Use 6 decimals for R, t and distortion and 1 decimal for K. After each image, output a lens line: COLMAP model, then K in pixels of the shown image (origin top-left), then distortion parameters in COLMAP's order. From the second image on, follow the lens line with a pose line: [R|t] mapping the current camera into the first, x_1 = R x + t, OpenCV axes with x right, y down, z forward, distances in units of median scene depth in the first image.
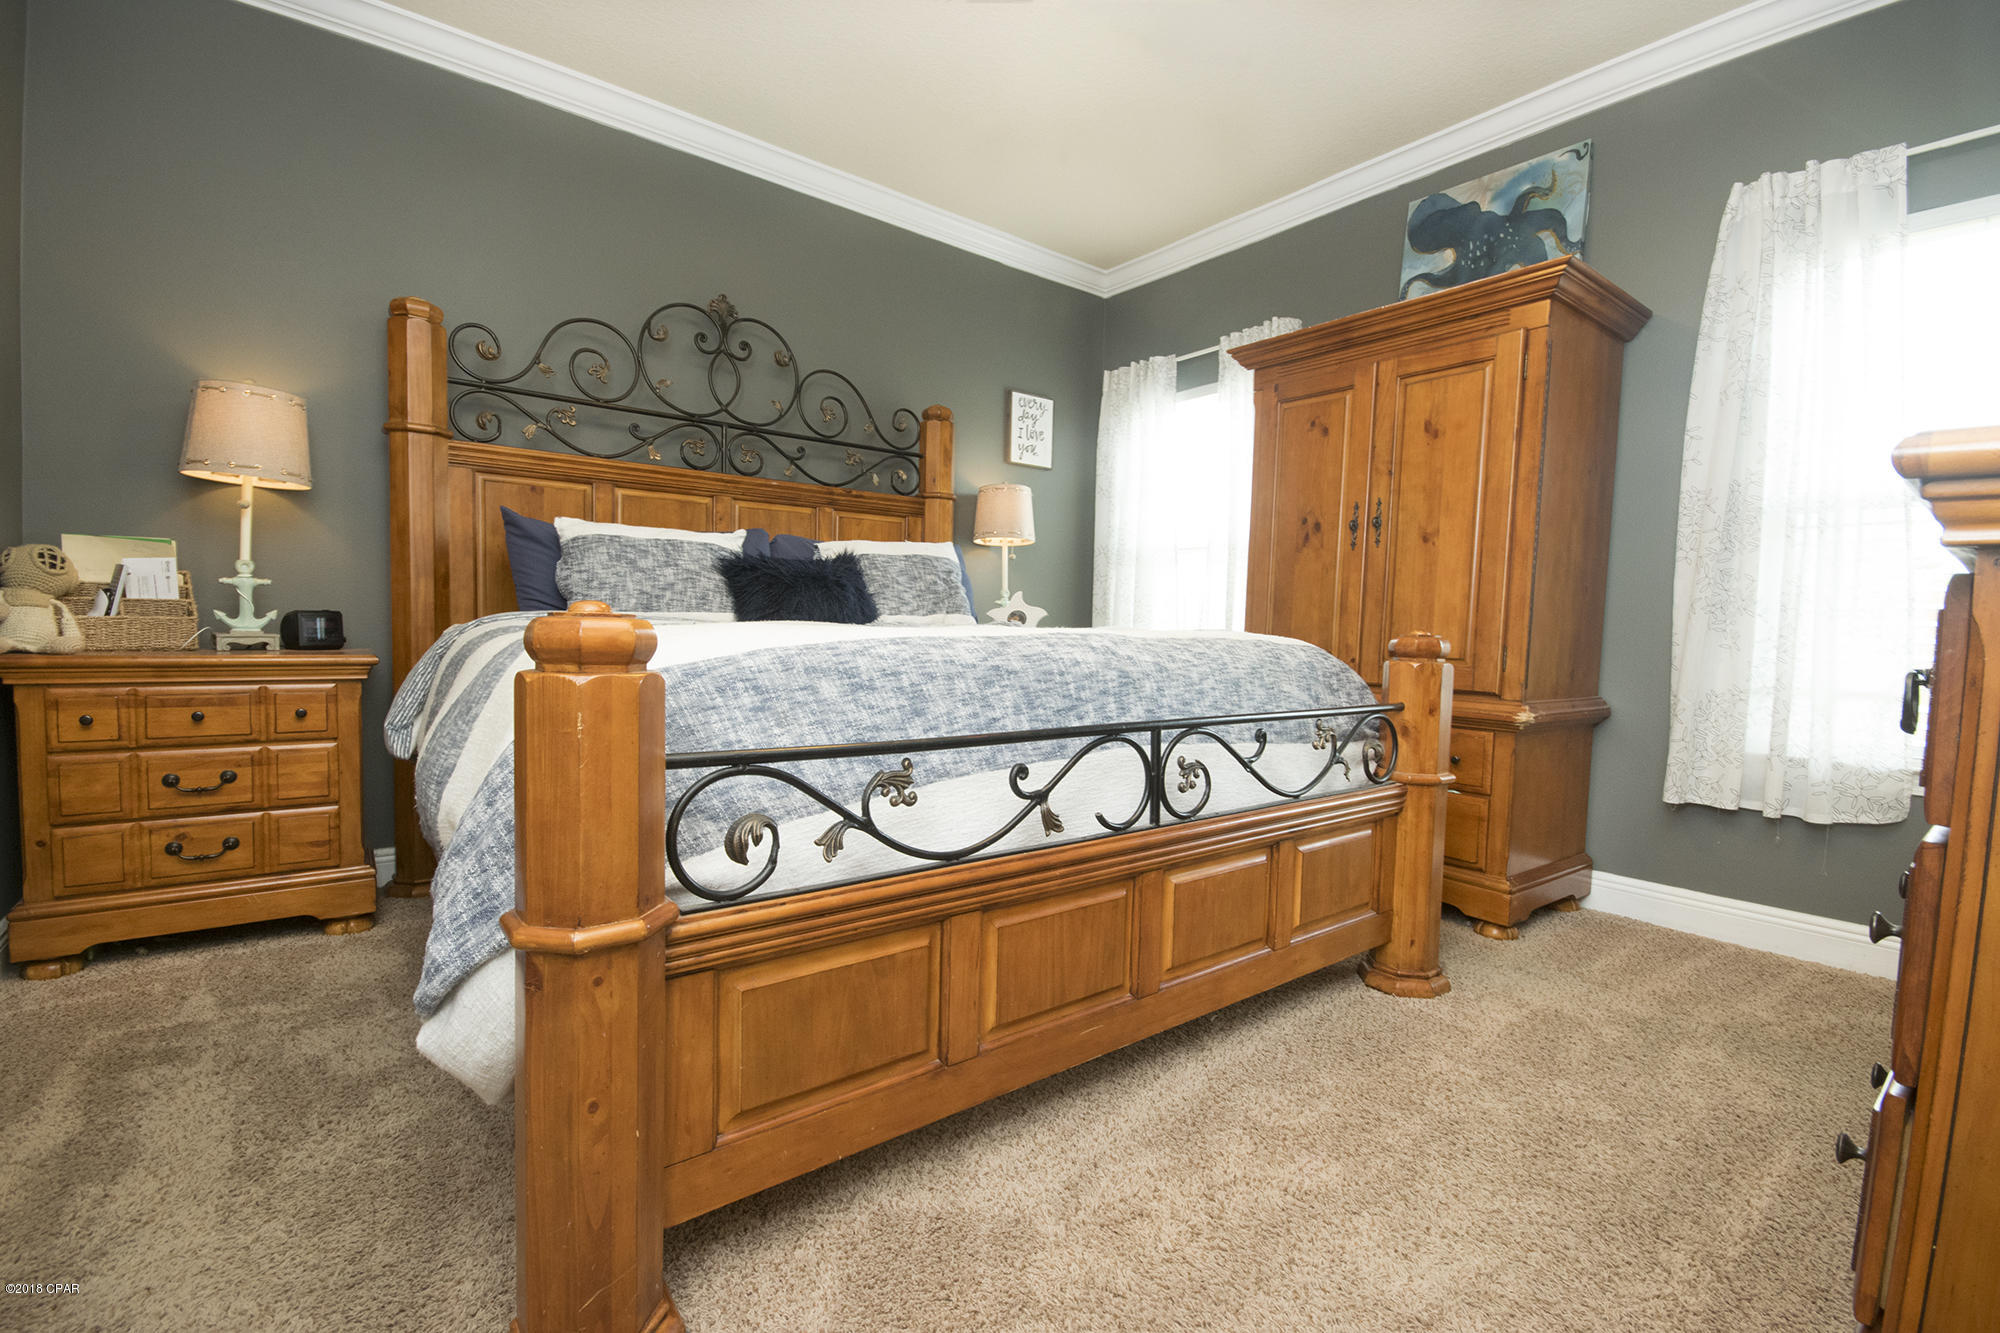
lens RADIAL K [[896.2, 0, 1000.0], [0, 896.2, 666.5], [0, 0, 1]] dist [-0.002863, -0.000713]
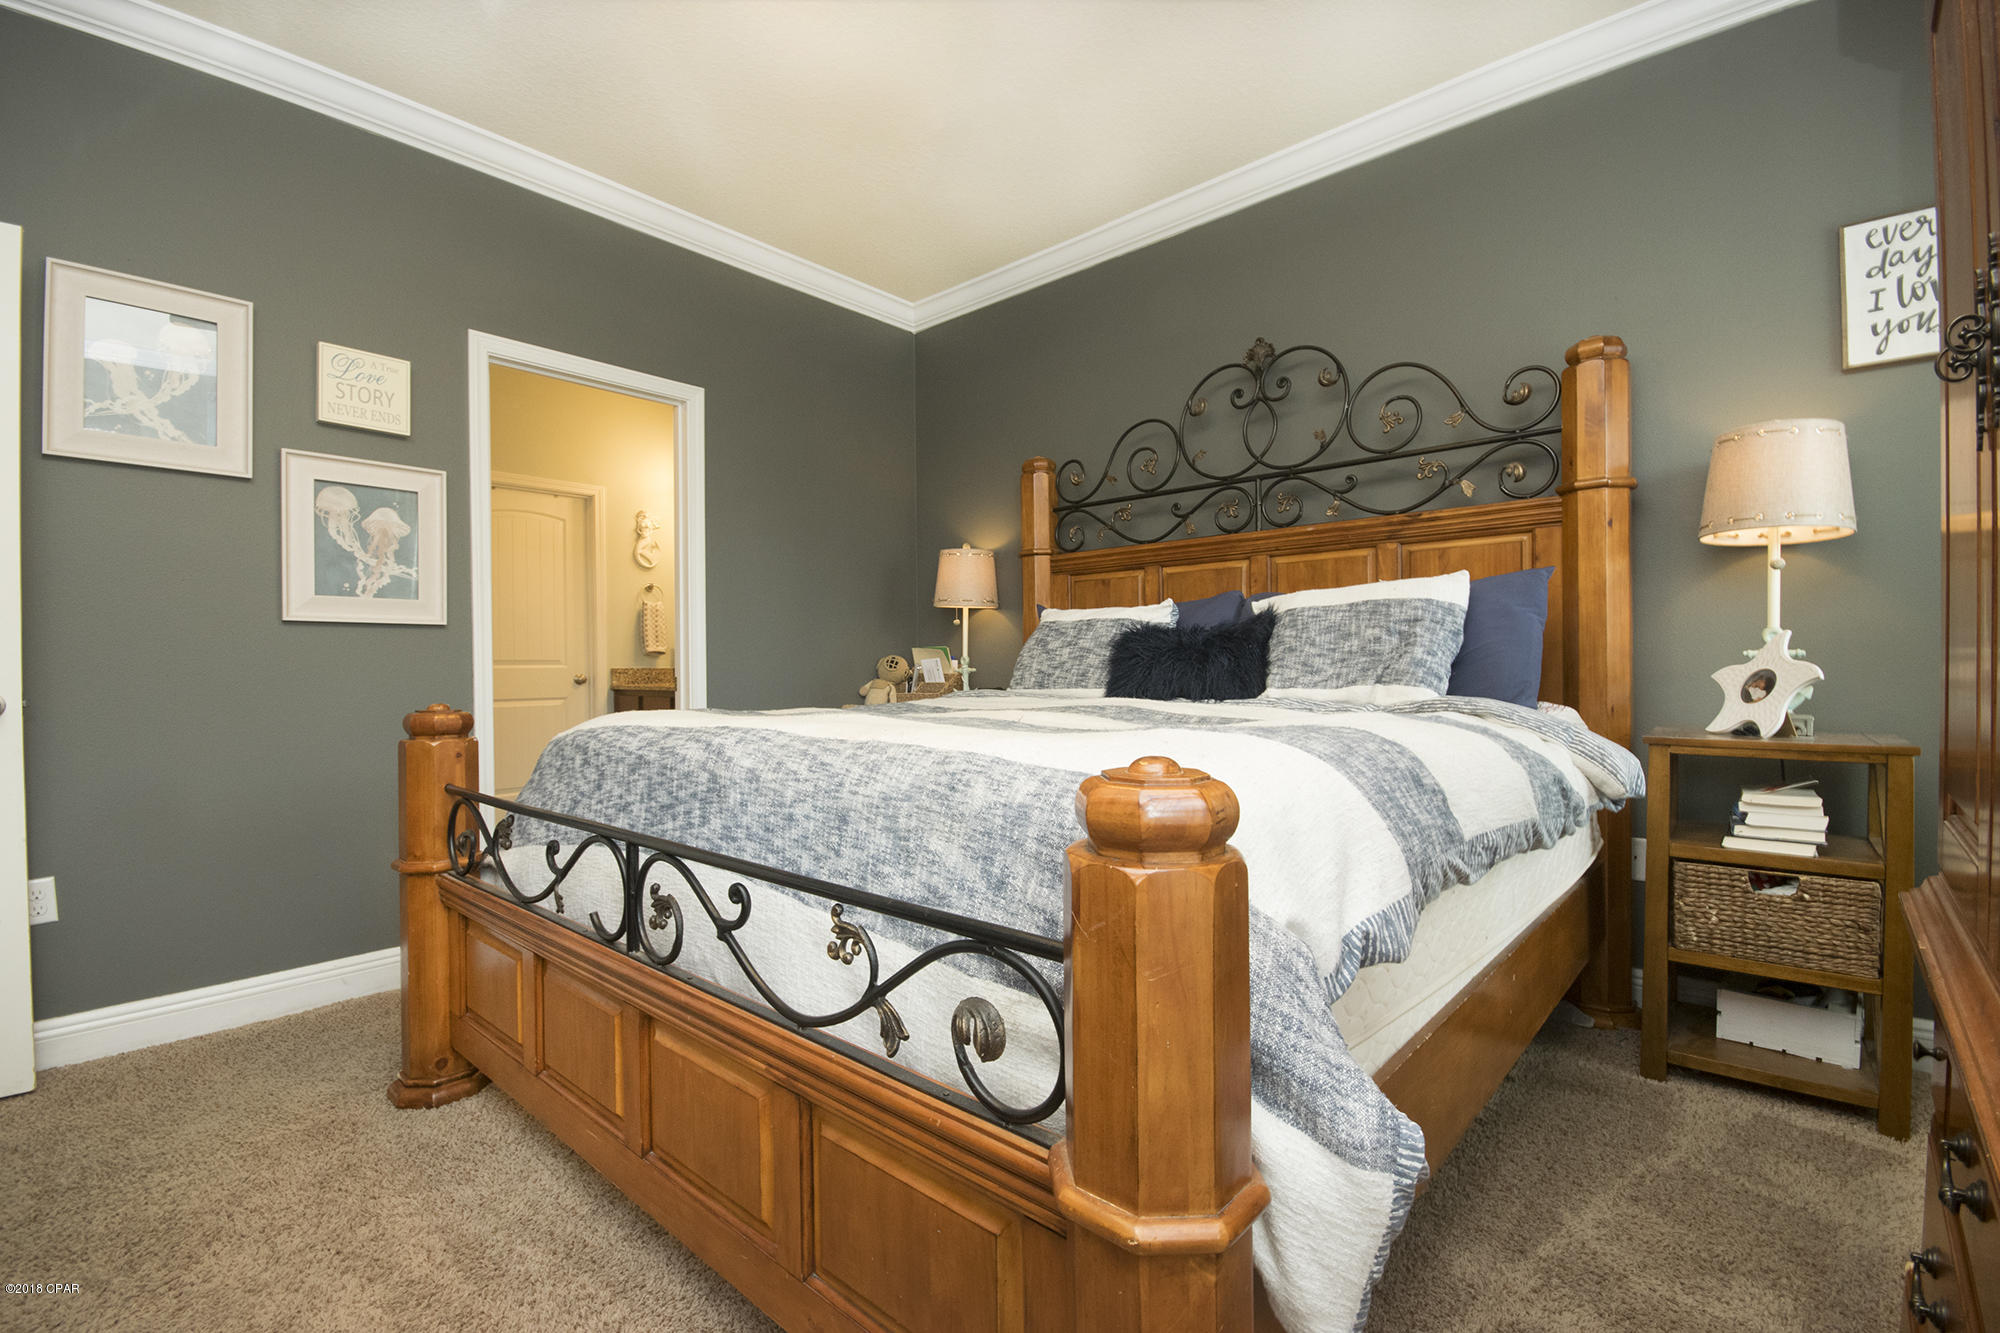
lens RADIAL K [[896.2, 0, 1000.0], [0, 896.2, 666.5], [0, 0, 1]] dist [-0.002863, -0.000713]
pose [[0.160170, -0.021618, -0.986853, 0.660042], [-0.032506, 0.999102, -0.027163, -0.053626], [0.986554, 0.036429, 0.159324, 0.726576]]
